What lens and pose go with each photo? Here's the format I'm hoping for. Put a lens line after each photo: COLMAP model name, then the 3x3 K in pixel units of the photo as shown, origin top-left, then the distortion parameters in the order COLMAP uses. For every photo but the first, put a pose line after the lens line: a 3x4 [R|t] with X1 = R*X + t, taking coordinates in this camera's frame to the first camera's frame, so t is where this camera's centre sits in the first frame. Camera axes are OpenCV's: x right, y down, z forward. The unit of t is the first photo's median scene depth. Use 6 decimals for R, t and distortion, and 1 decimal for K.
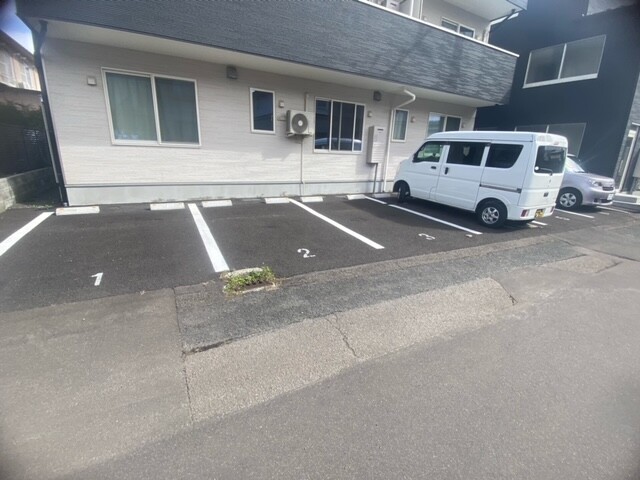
lens RADIAL K [[293.2, 0, 318.2], [0, 293.2, 239.2], [0, 0, 1]] dist [0.028773, -0.027029]
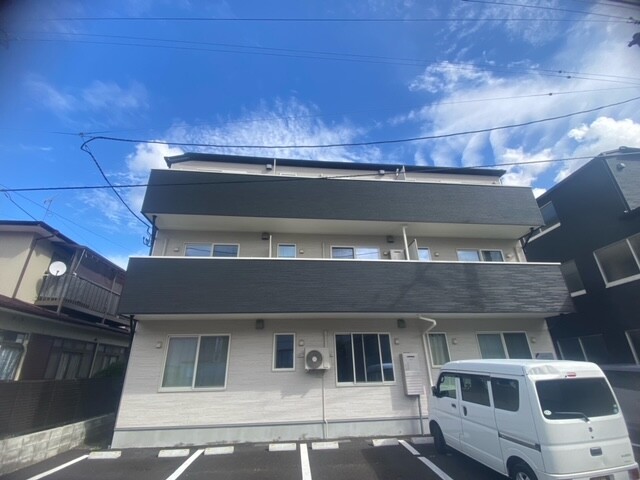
lens RADIAL K [[293.2, 0, 318.2], [0, 293.2, 239.2], [0, 0, 1]] dist [0.028773, -0.027029]
pose [[0.918007, -0.205324, -0.339272, 0.398823], [-0.060356, 0.773221, -0.631258, -0.054368], [0.391945, 0.599977, 0.697429, -0.008209]]
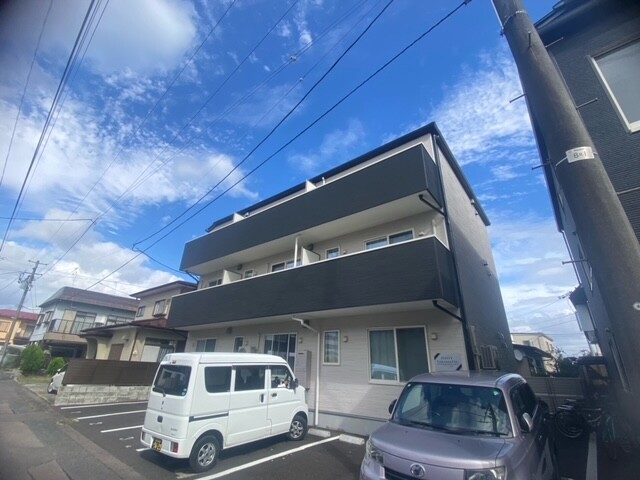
lens RADIAL K [[310.3, 0, 320.0], [0, 310.3, 240.0], [0, 0, 1]] dist [0.028959, -0.034254]
pose [[0.347016, -0.382213, -0.856442, 1.573037], [-0.287215, 0.826002, -0.485003, -0.224407], [0.892797, 0.414287, 0.176859, 0.825351]]
